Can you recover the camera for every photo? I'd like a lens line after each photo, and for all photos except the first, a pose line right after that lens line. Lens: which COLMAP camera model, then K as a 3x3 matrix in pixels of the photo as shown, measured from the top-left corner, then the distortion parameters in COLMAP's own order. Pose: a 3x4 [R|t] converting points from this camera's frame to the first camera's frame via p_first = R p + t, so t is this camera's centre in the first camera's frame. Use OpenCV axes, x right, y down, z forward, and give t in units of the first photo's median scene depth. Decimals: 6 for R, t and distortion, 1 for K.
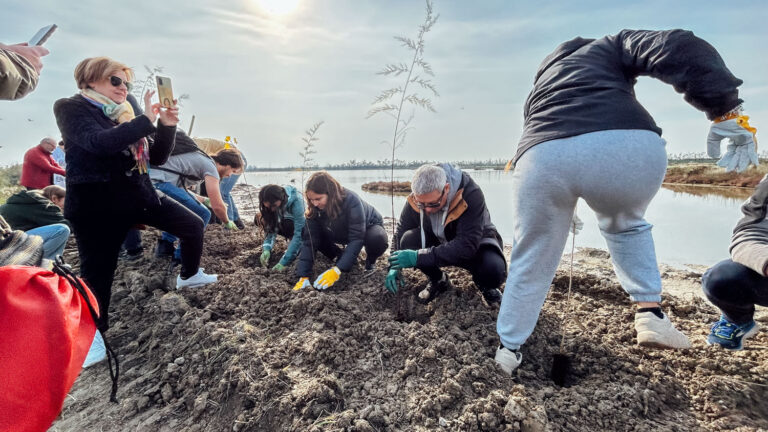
lens RADIAL K [[306.9, 0, 382.5], [0, 306.9, 219.2], [0, 0, 1]] dist [0.001856, -0.000130]
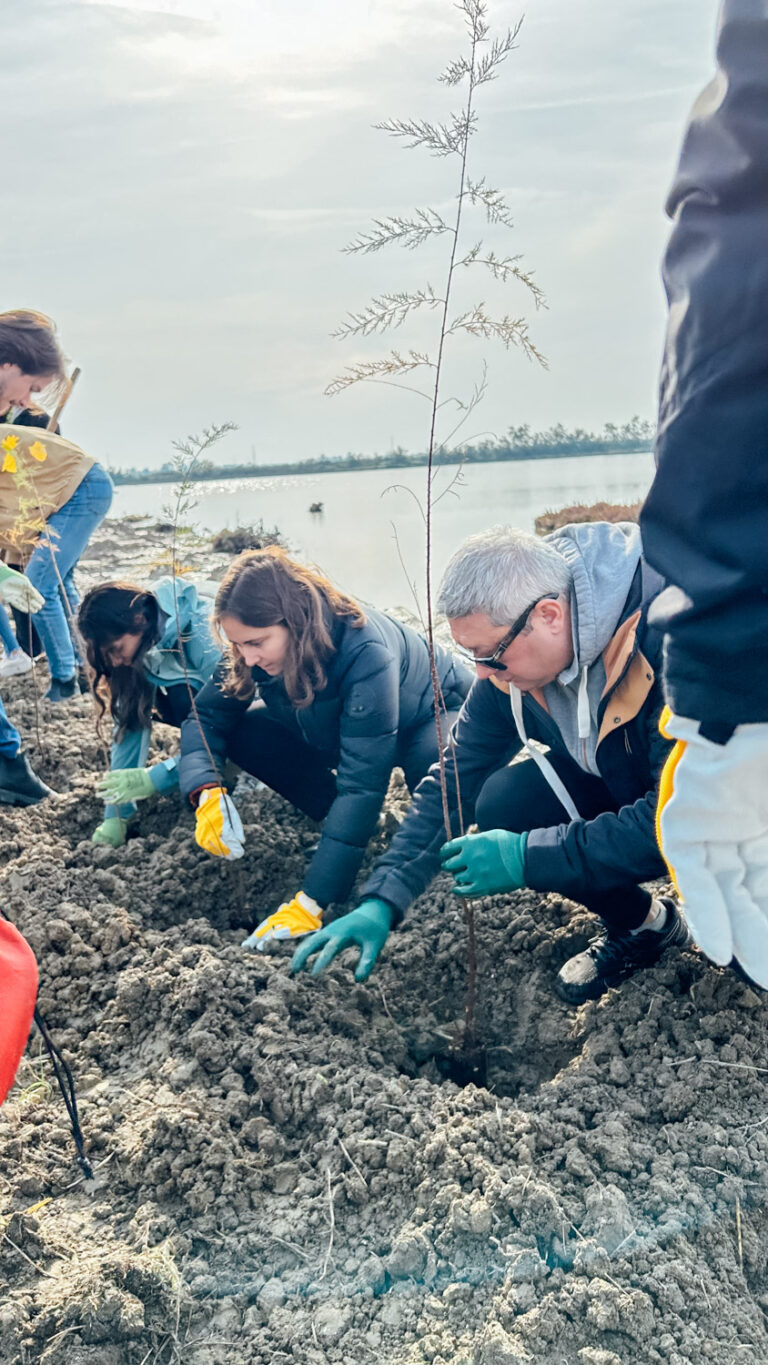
lens RADIAL K [[1033.0, 0, 378.2], [0, 1033.0, 682.9], [0, 0, 1]] dist [0.008583, 0.003845]
pose [[0.973002, 0.005654, -0.230726, 0.265663], [0.006455, 0.998642, 0.051691, -0.118872], [0.230705, -0.051785, 0.971645, 0.027105]]
